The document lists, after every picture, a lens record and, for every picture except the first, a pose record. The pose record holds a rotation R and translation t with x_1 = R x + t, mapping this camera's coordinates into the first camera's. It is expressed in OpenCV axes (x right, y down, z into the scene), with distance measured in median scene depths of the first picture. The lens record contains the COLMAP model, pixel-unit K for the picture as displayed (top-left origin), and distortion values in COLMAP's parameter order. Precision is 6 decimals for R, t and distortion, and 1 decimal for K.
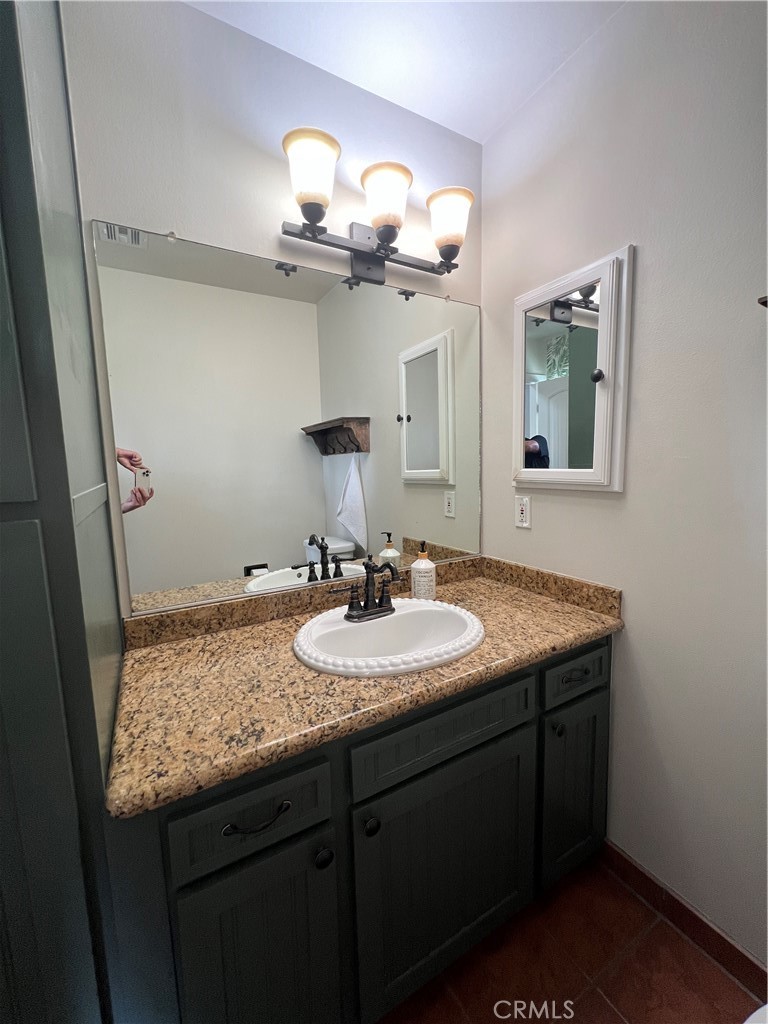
lens RADIAL K [[409.0, 0, 384.0], [0, 409.0, 512.0], [0, 0, 1]] dist [-0.002188, 0.000367]
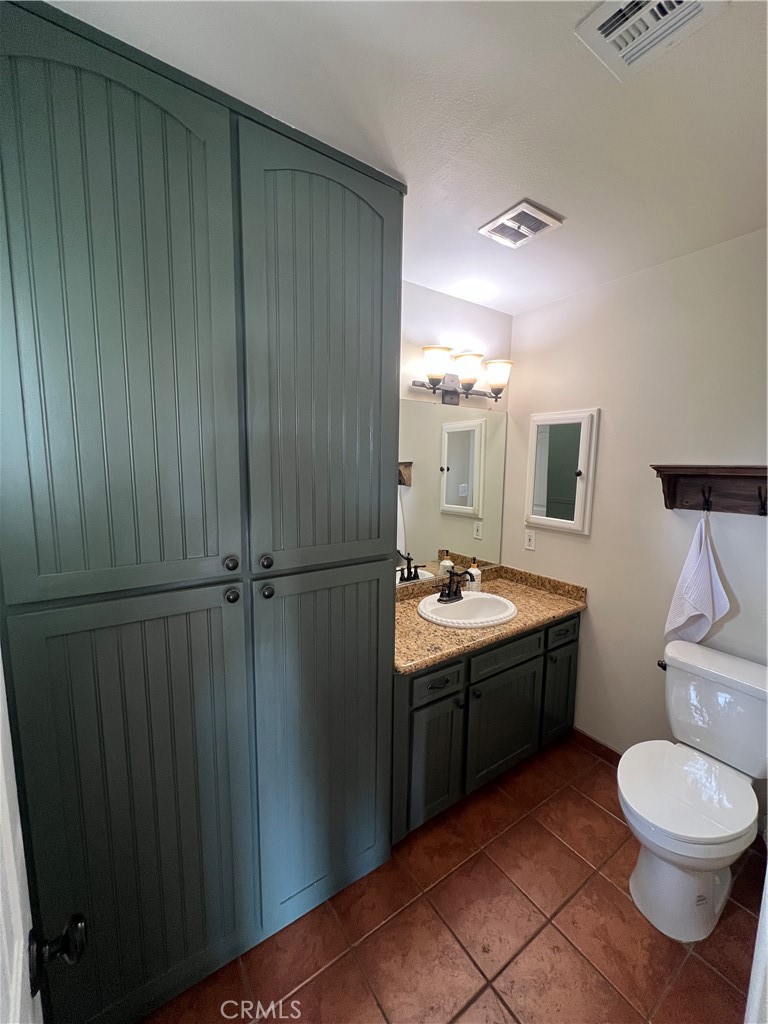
lens RADIAL K [[409.0, 0, 384.0], [0, 409.0, 512.0], [0, 0, 1]] dist [-0.002188, 0.000367]
pose [[0.995444, 0.027736, 0.091223, -0.484640], [-0.028712, 0.999543, 0.009405, -0.134718], [-0.090920, -0.011981, 0.995786, -0.717360]]
